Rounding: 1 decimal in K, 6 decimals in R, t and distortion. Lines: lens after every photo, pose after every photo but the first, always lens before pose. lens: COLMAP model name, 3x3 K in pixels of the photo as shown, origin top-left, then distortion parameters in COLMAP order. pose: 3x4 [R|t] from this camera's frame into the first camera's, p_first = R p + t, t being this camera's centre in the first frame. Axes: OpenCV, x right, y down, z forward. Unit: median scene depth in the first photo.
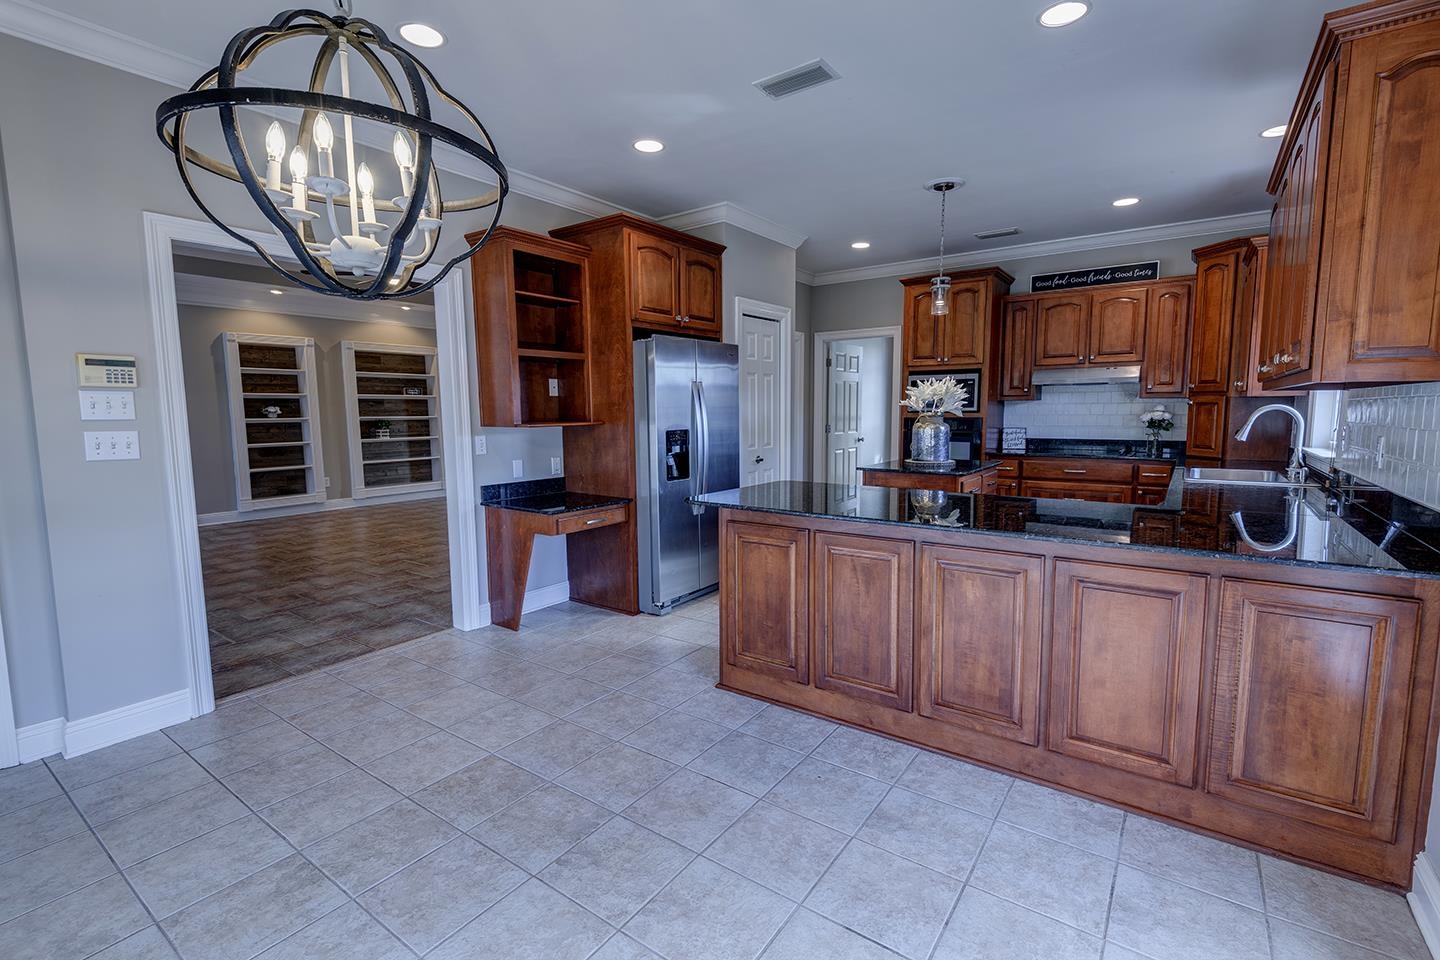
lens RADIAL K [[648.6, 0, 724.7], [0, 648.6, 477.1], [0, 0, 1]] dist [0.031588, -0.018608]
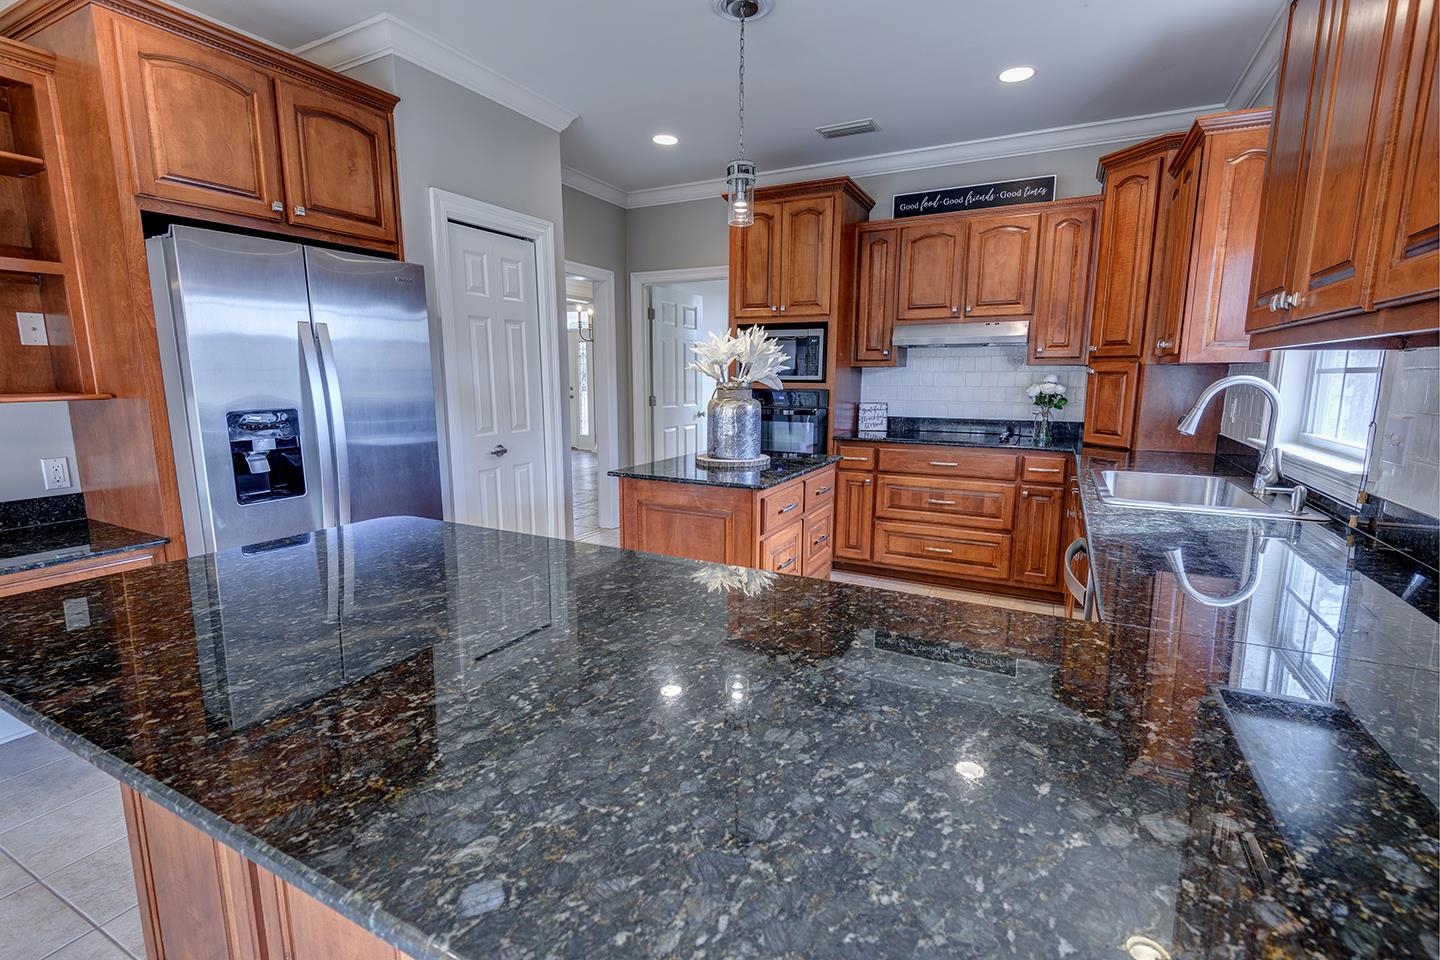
lens RADIAL K [[648.6, 0, 724.7], [0, 648.6, 477.1], [0, 0, 1]] dist [0.031588, -0.018608]
pose [[0.989362, -0.012370, 0.144949, 0.183754], [0.004831, 0.998622, 0.052249, -0.033614], [-0.145396, -0.050993, 0.988059, 0.308970]]
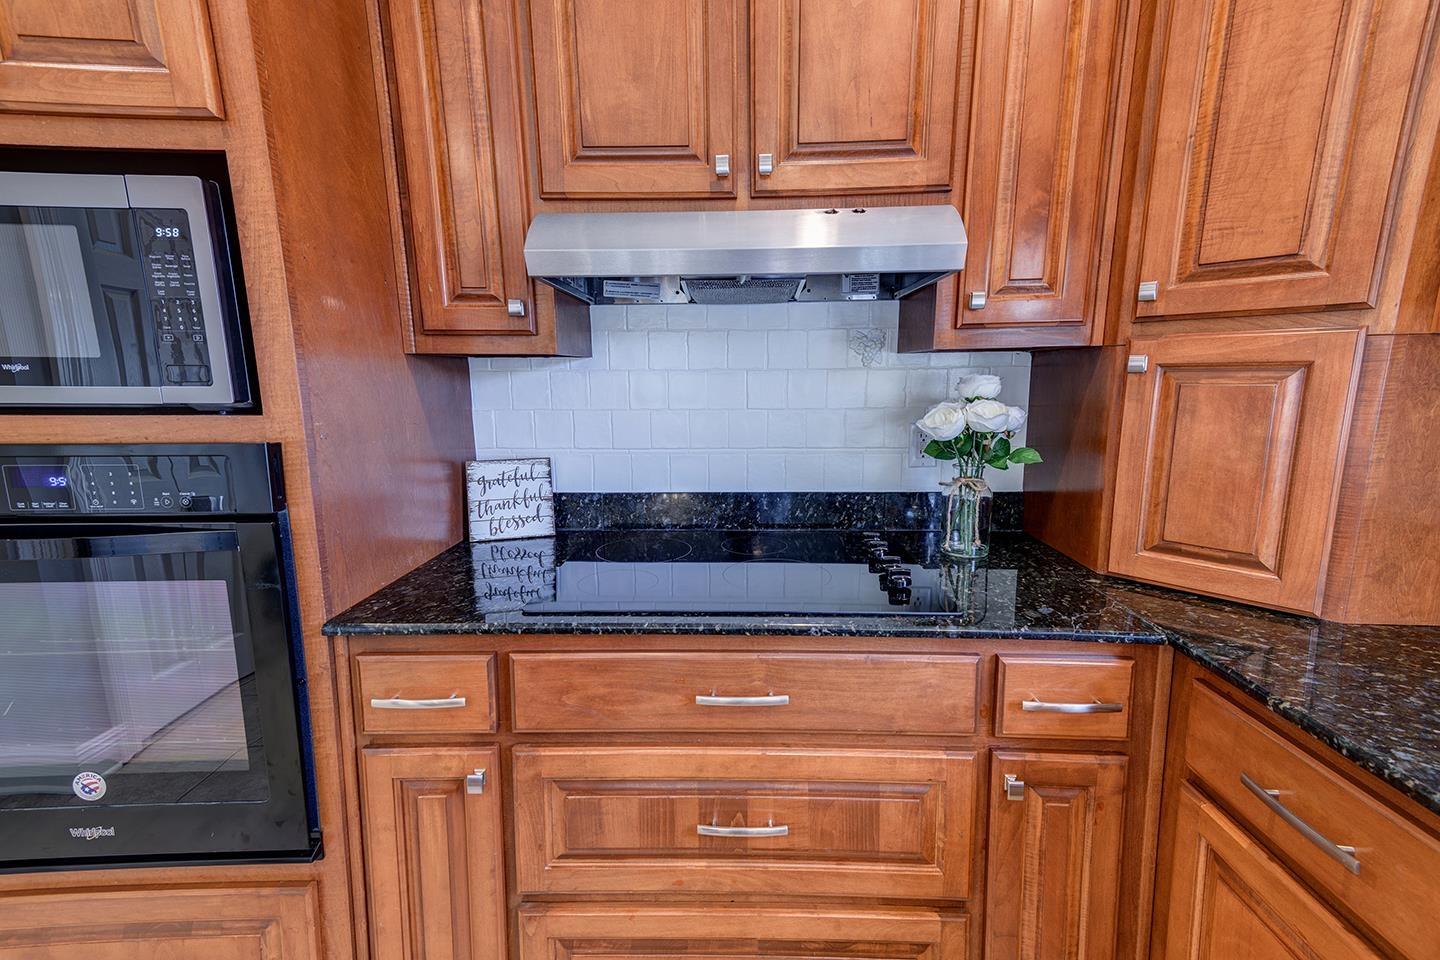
lens RADIAL K [[649.9, 0, 725.7], [0, 649.9, 483.6], [0, 0, 1]] dist [0.066046, -0.000070]
pose [[0.833127, -0.092859, 0.545231, 0.423537], [0.060019, 0.995163, 0.077776, -0.093014], [-0.549816, -0.032073, 0.834670, 0.829879]]
